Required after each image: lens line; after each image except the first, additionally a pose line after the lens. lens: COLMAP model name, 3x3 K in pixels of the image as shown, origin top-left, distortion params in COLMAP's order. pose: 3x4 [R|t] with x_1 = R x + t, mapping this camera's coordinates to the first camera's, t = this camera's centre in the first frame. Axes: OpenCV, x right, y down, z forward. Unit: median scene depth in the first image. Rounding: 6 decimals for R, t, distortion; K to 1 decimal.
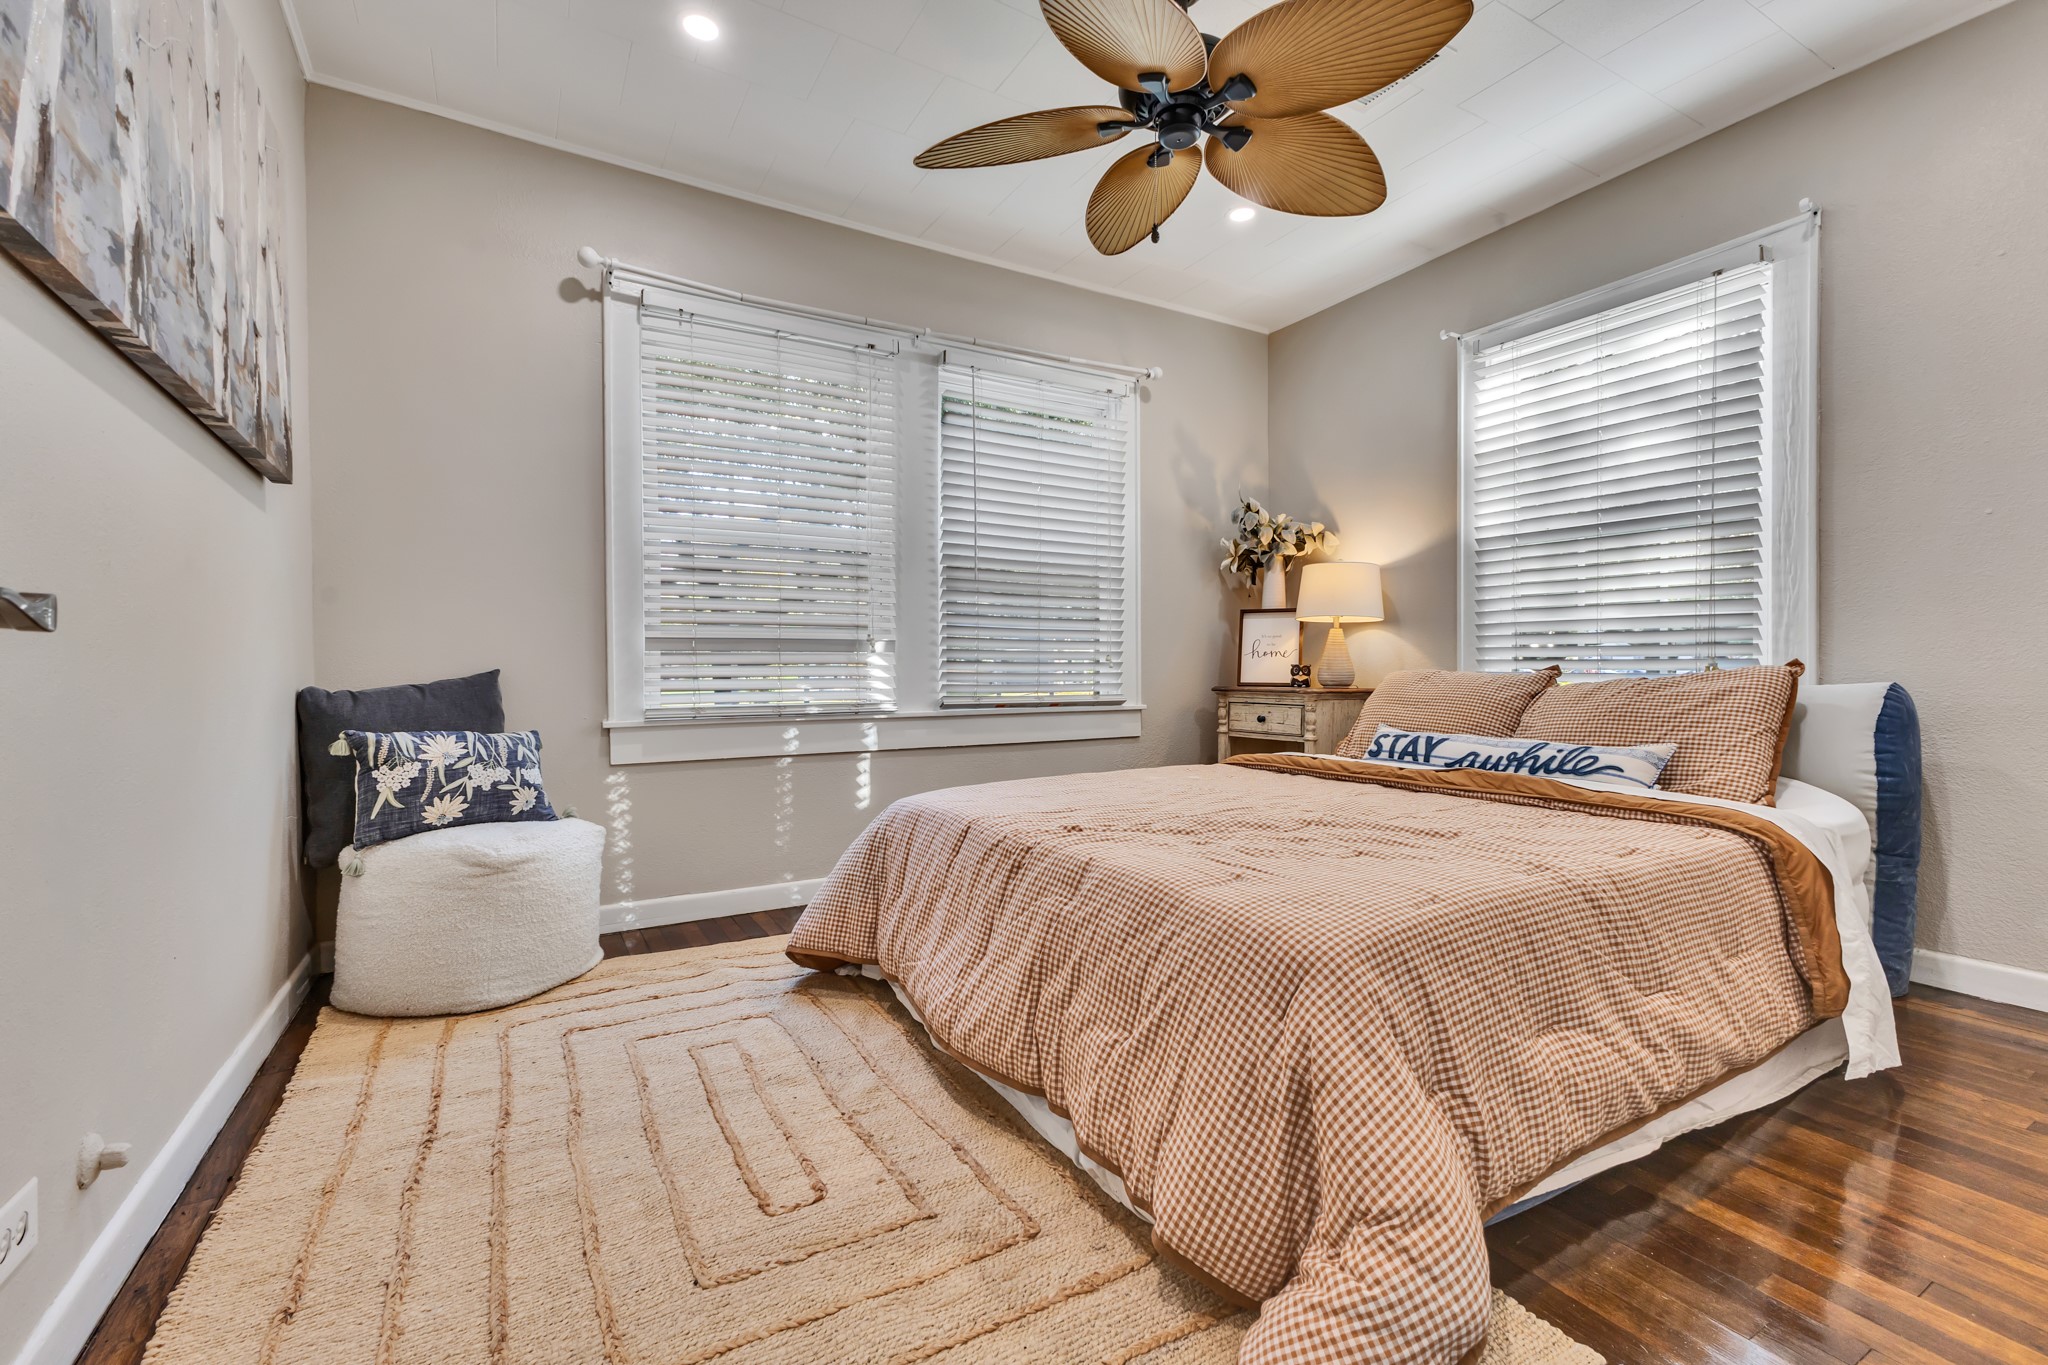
lens RADIAL K [[879.2, 0, 1030.3], [0, 879.2, 678.3], [0, 0, 1]] dist [0.013915, -0.003851]
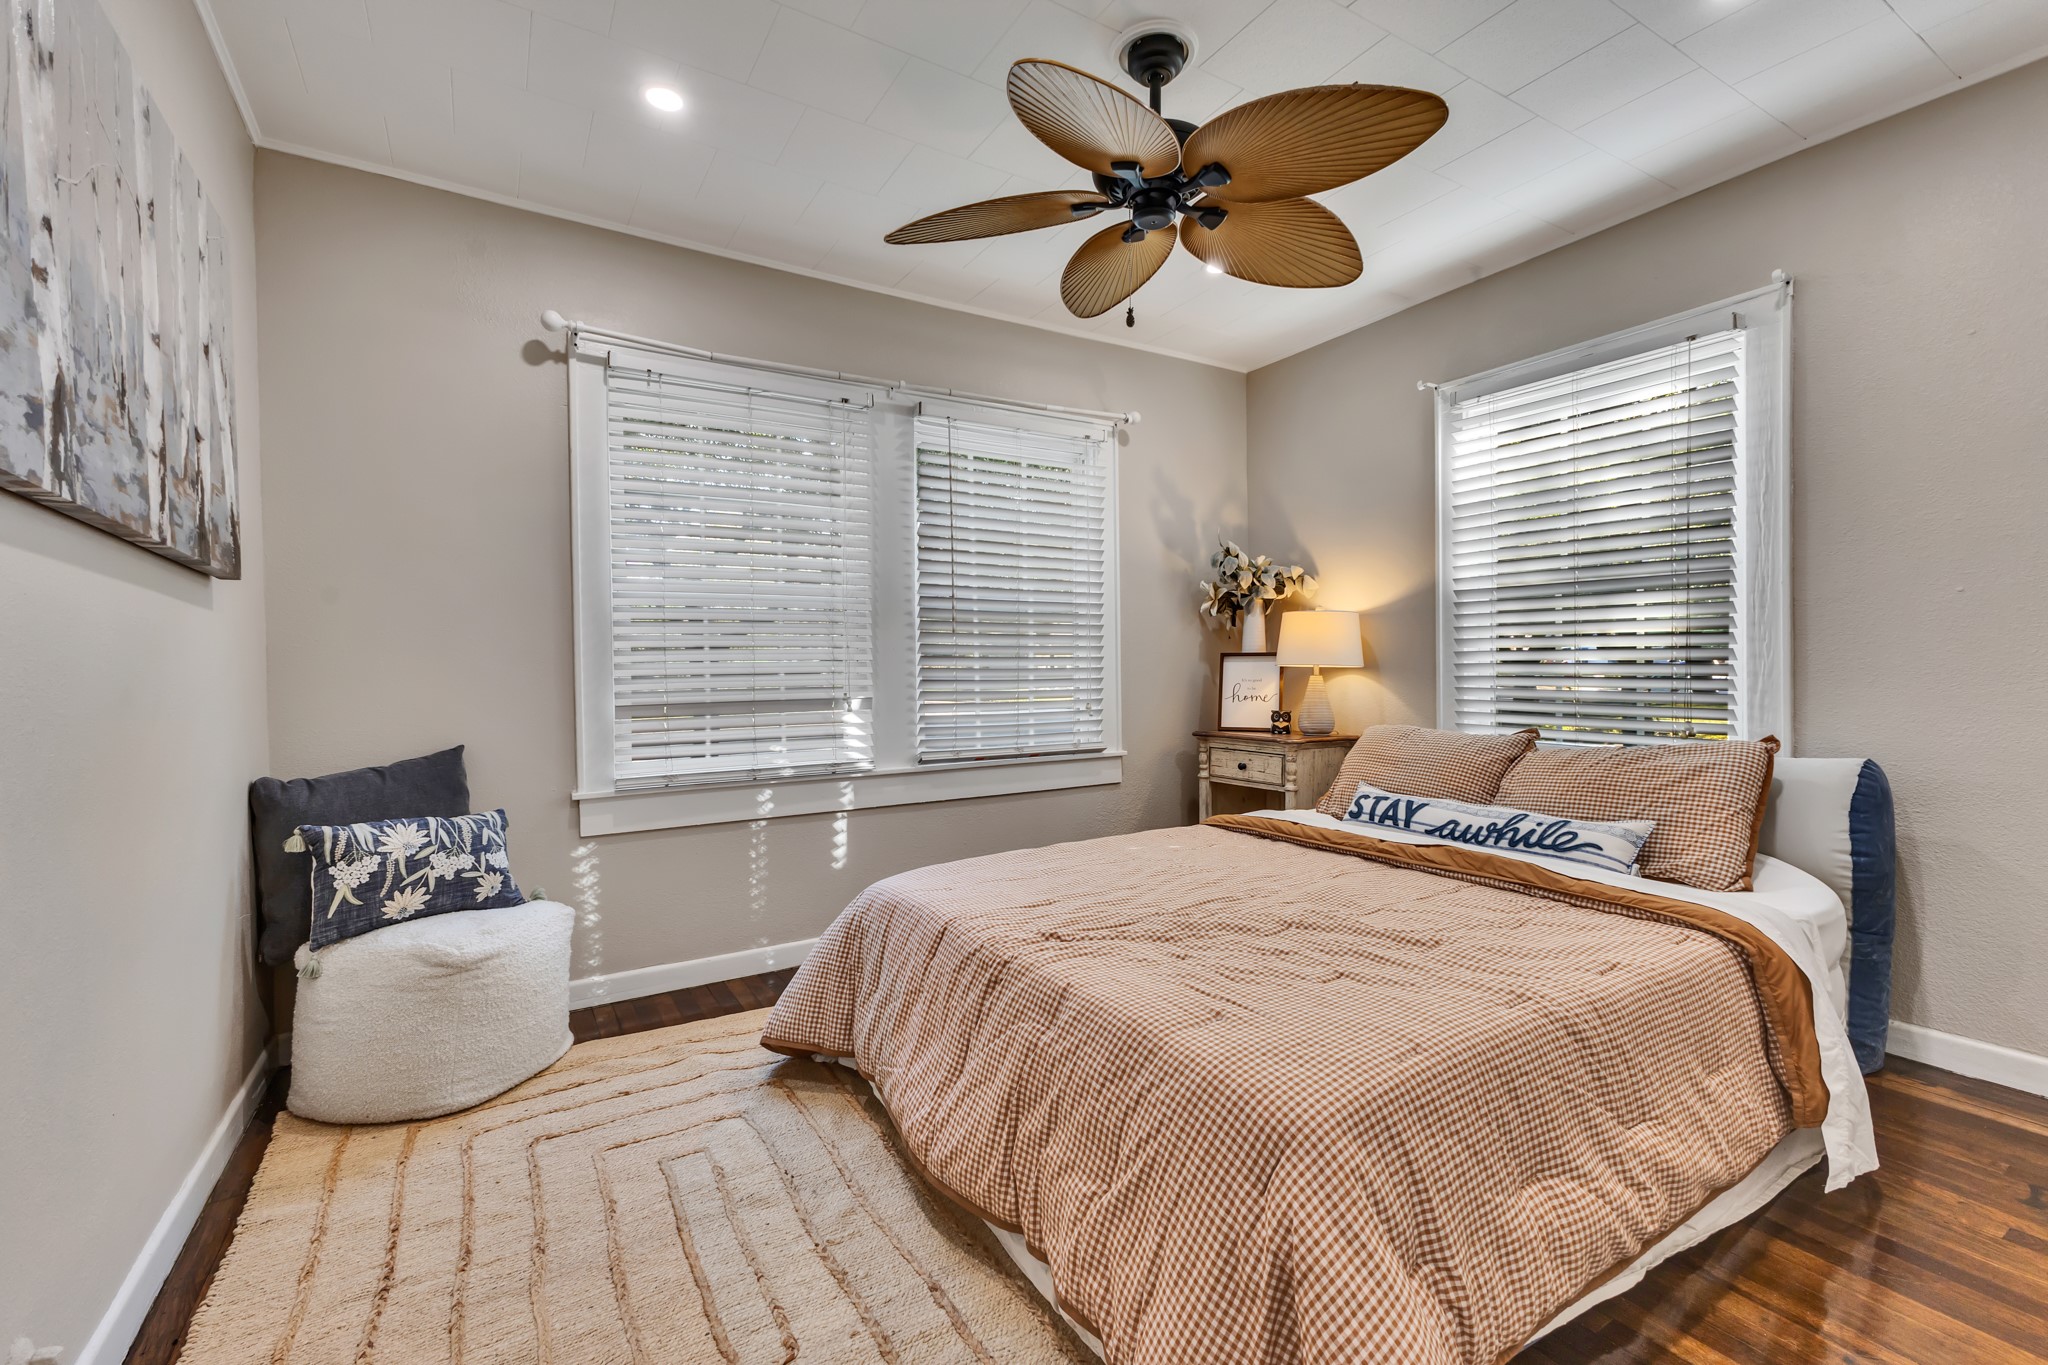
lens RADIAL K [[879.2, 0, 1029.9], [0, 879.2, 677.5], [0, 0, 1]] dist [0.013915, -0.003851]
pose [[0.999781, -0.007672, 0.019450, 0.006814], [0.007602, 0.999964, 0.003685, -0.101455], [-0.019478, -0.003536, 0.999804, 0.015768]]
